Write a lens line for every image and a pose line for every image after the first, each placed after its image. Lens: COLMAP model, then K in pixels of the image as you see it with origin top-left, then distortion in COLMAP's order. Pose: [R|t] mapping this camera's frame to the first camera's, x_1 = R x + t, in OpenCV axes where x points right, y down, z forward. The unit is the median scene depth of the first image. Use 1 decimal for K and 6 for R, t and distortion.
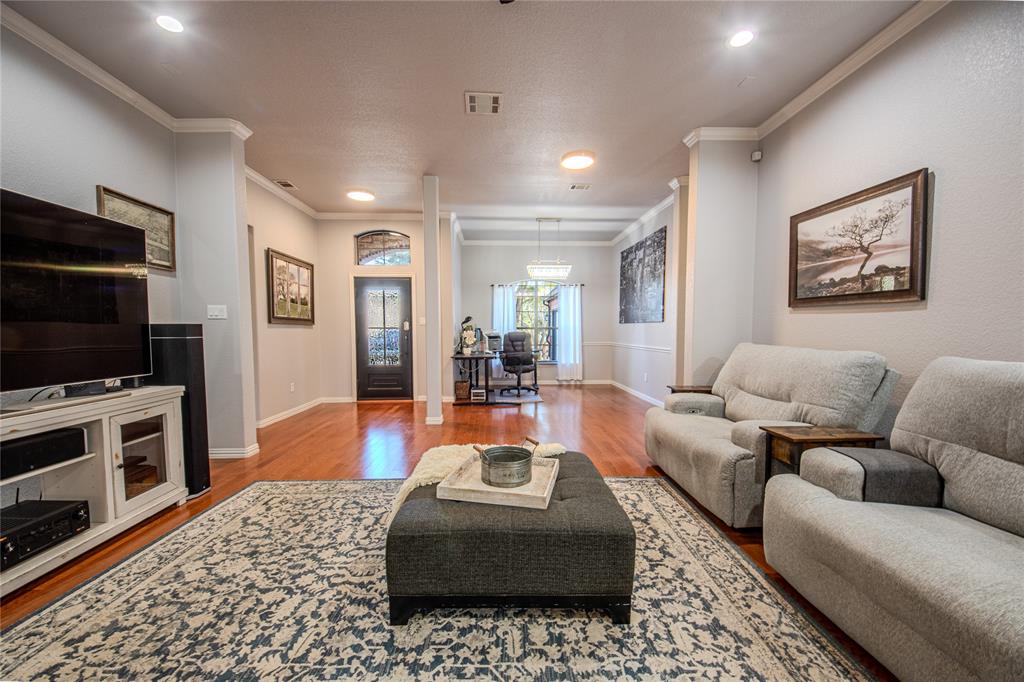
lens RADIAL K [[384.2, 0, 513.1], [0, 384.2, 351.6], [0, 0, 1]] dist [0.035601, -0.024230]
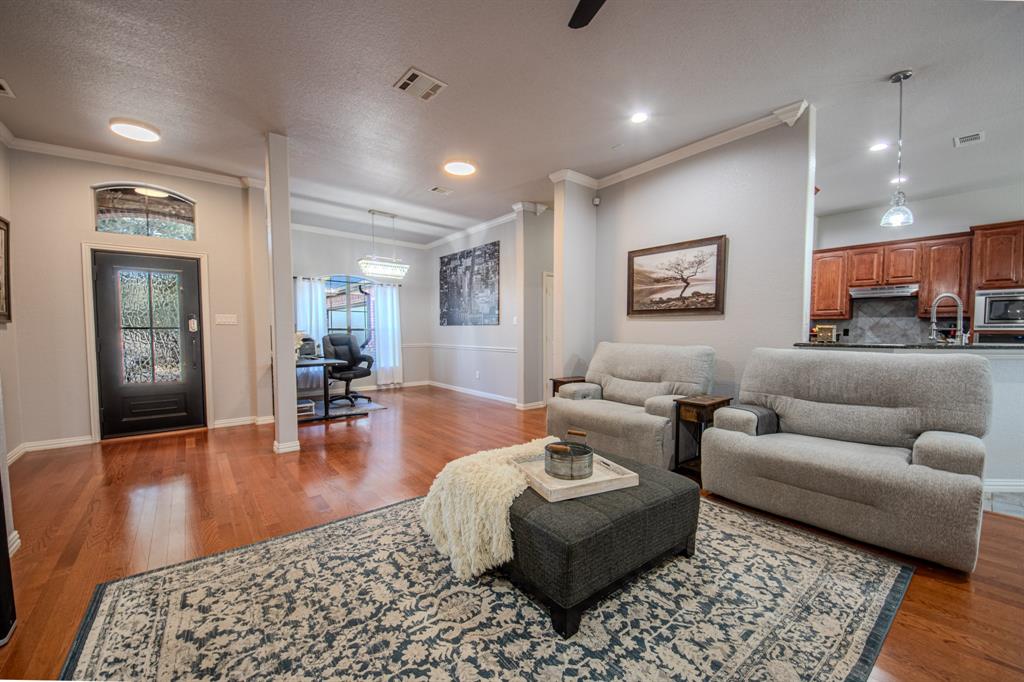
lens RADIAL K [[383.0, 0, 505.9], [0, 383.0, 350.3], [0, 0, 1]] dist [0.032820, -0.024249]
pose [[0.807485, -0.027314, 0.589255, -0.636151], [0.031427, 0.999501, 0.003265, -0.012286], [-0.589050, 0.015882, 0.807940, 0.197138]]
